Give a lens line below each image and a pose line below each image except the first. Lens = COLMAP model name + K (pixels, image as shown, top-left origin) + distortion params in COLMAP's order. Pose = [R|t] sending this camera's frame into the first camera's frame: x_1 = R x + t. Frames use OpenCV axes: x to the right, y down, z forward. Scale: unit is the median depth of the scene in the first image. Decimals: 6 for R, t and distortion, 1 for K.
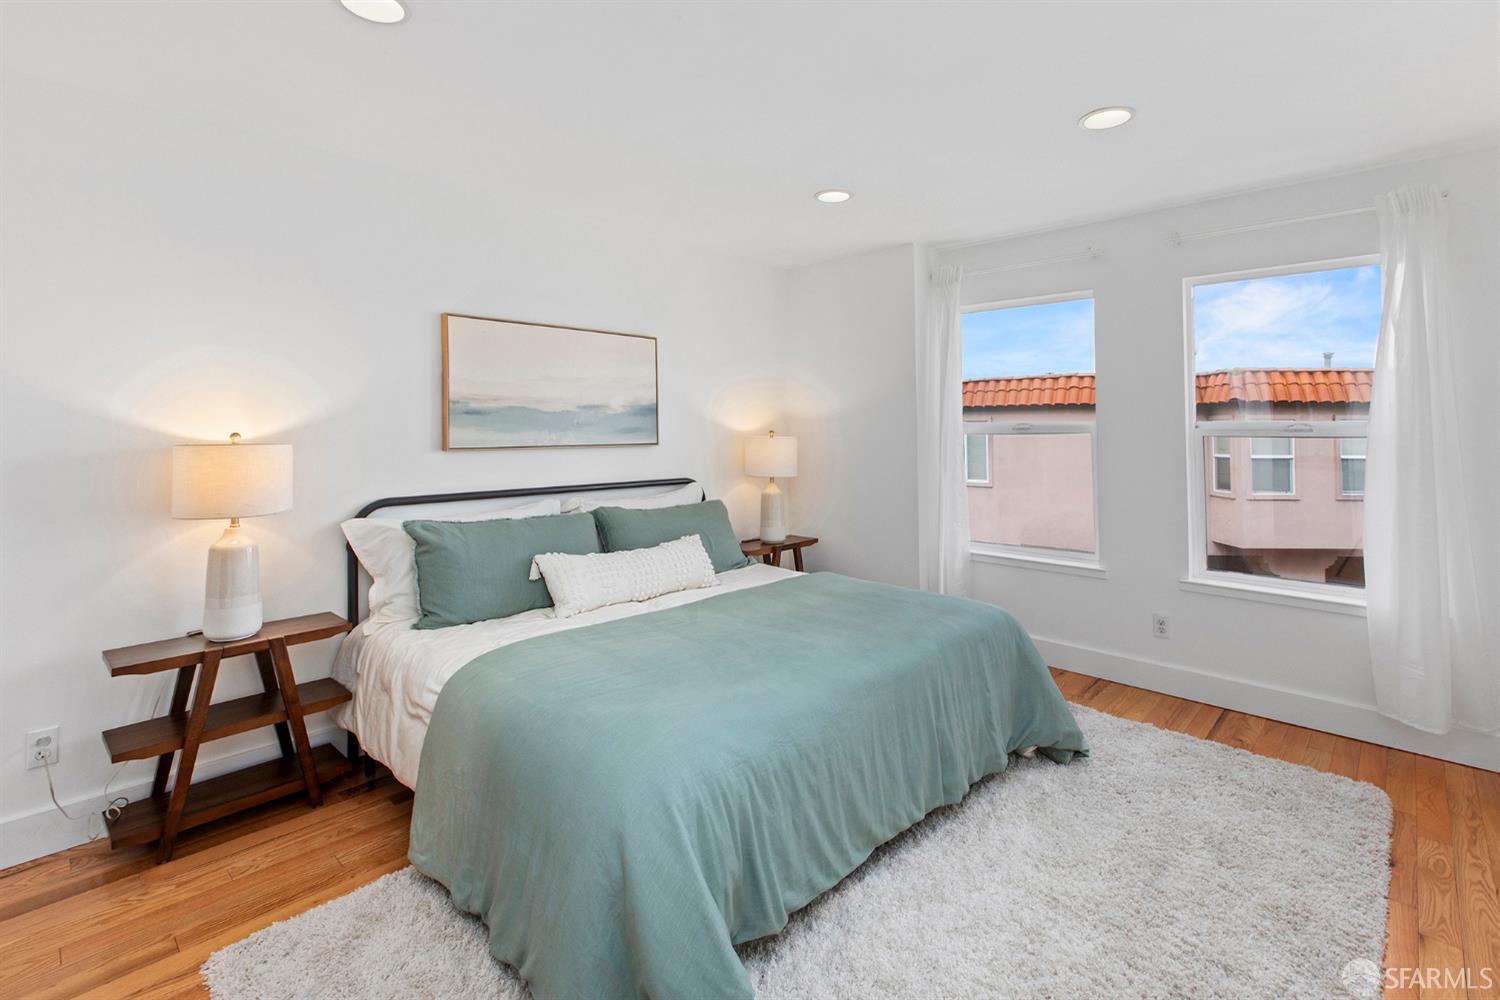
lens RADIAL K [[709.1, 0, 733.2], [0, 709.1, 454.6], [0, 0, 1]] dist [-0.001829, -0.000361]
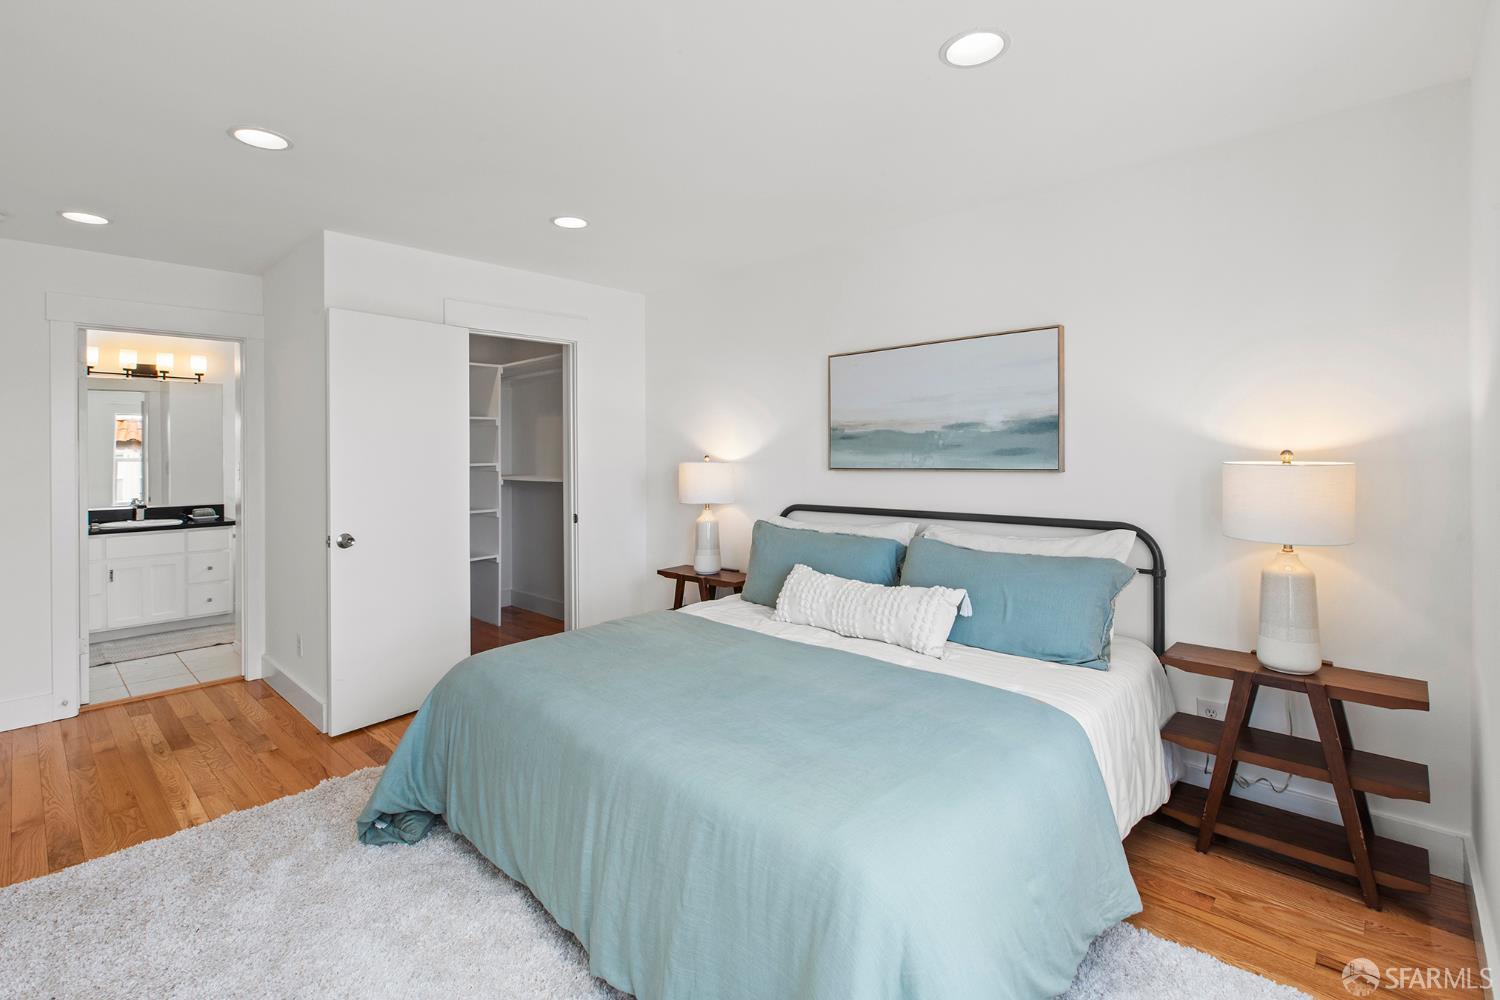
lens RADIAL K [[709.1, 0, 733.2], [0, 709.1, 454.6], [0, 0, 1]] dist [-0.001829, -0.000361]
pose [[-0.013205, 0.000064, -0.999913, 0.661600], [-0.026228, 0.999656, 0.000411, -0.023408], [0.999569, 0.026231, -0.013199, 0.704446]]
